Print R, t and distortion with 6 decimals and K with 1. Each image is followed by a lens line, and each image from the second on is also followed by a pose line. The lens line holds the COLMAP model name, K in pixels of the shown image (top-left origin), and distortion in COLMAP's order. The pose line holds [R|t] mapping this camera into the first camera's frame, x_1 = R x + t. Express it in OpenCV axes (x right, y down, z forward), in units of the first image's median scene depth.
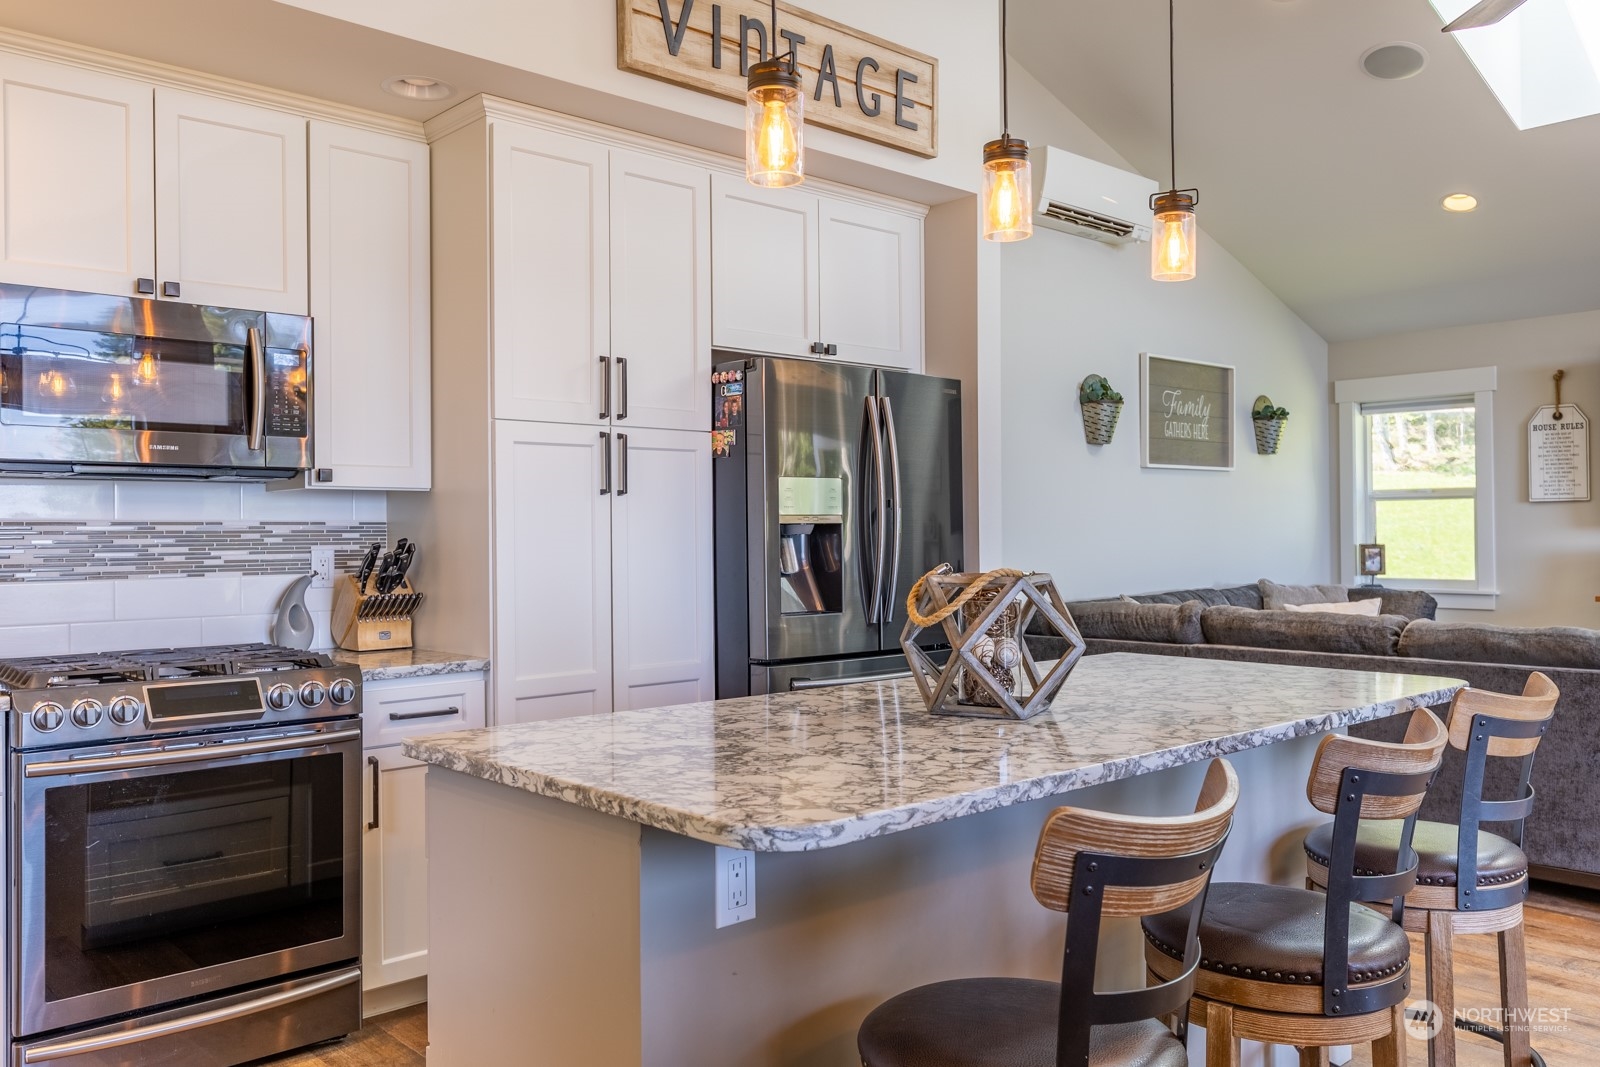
lens RADIAL K [[1219.7, 0, 796.3], [0, 1219.7, 523.2], [0, 0, 1]] dist [0.003709, 0.000721]
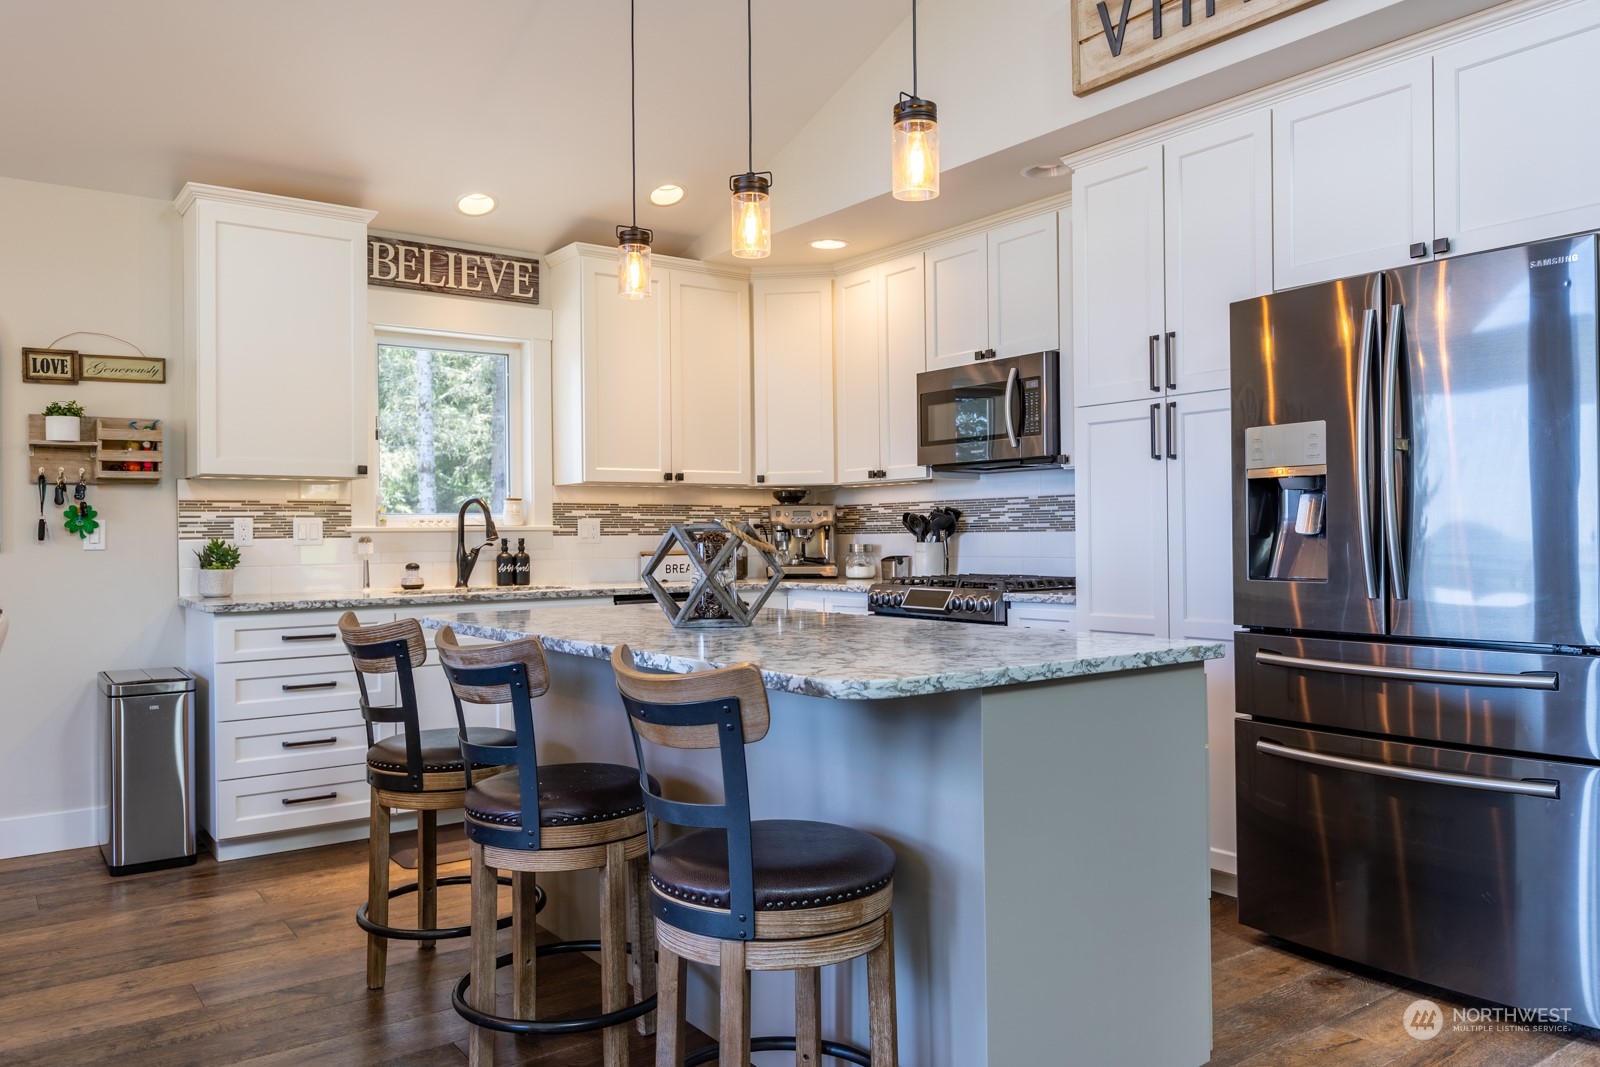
lens RADIAL K [[1162.2, 0, 807.7], [0, 1162.2, 526.2], [0, 0, 1]] dist [-0.006257, 0.004003]
pose [[-0.089074, 0.003220, -0.996020, 0.935792], [0.022746, 0.999741, 0.001198, 0.028343], [0.995765, -0.022549, -0.089125, 0.789724]]
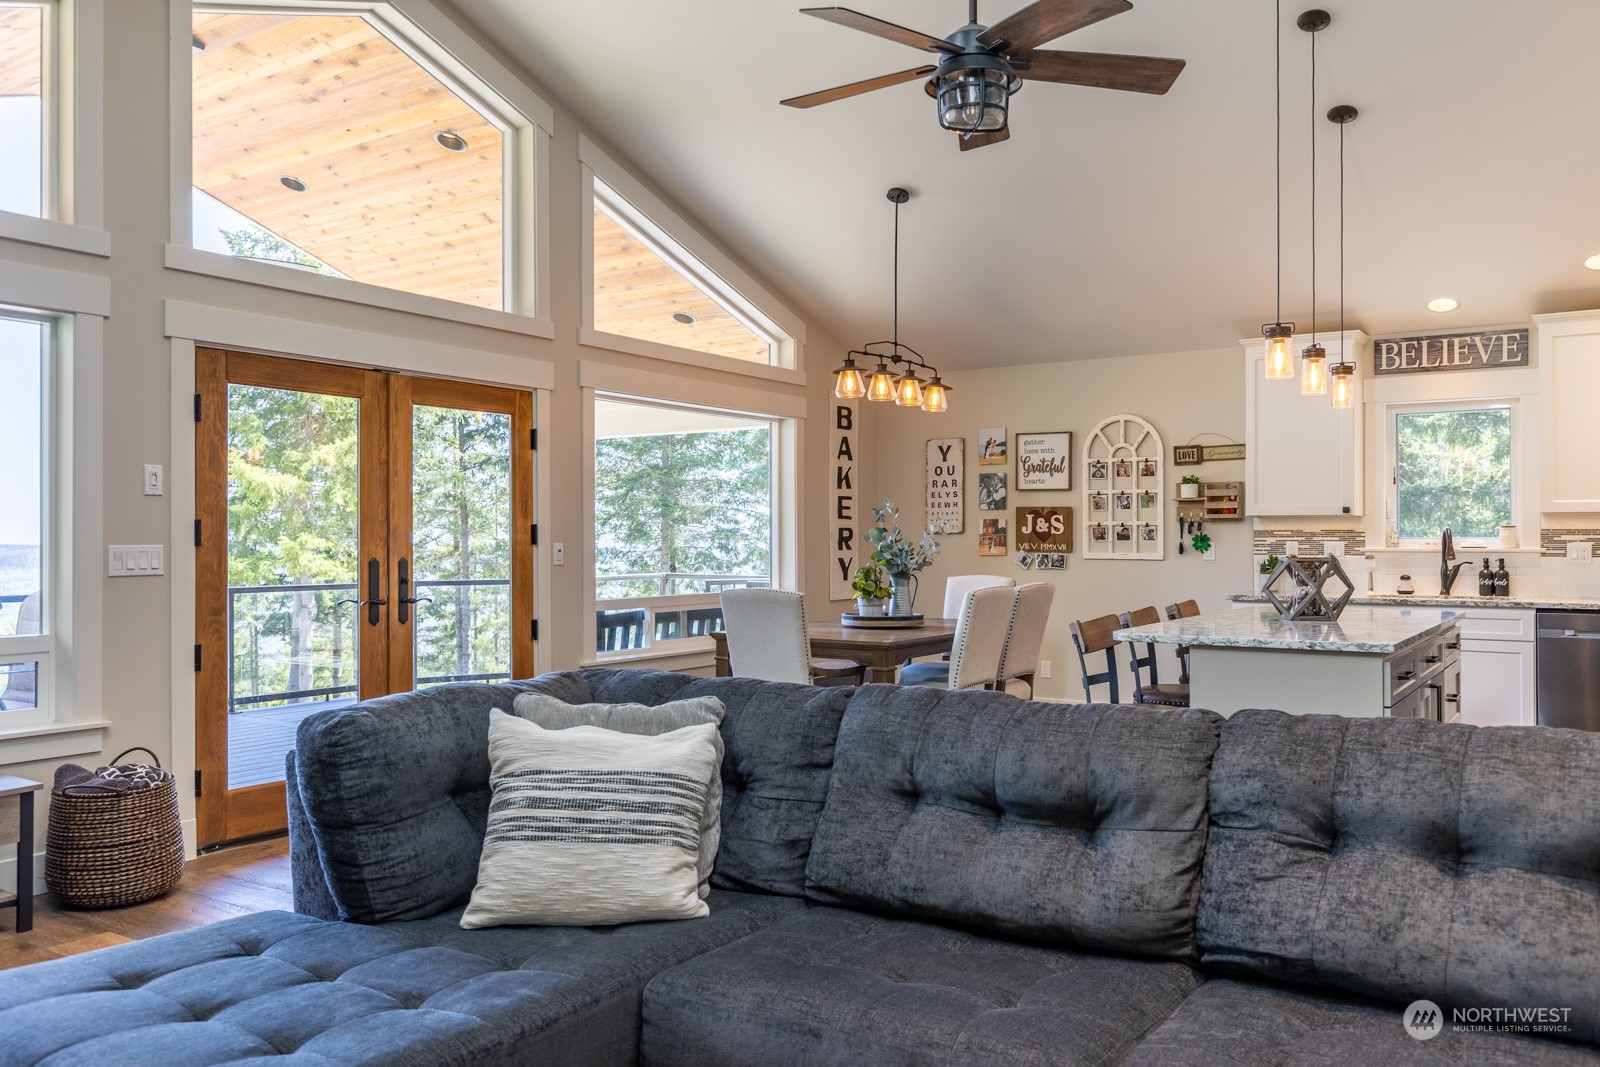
lens RADIAL K [[1219.7, 0, 801.1], [0, 1219.7, 538.7], [0, 0, 1]] dist [0.003709, 0.000721]
pose [[-0.964662, 0.011786, -0.263227, 1.063002], [0.014271, 0.999870, -0.007528, 0.006820], [0.263104, -0.011018, -0.964704, 1.783576]]
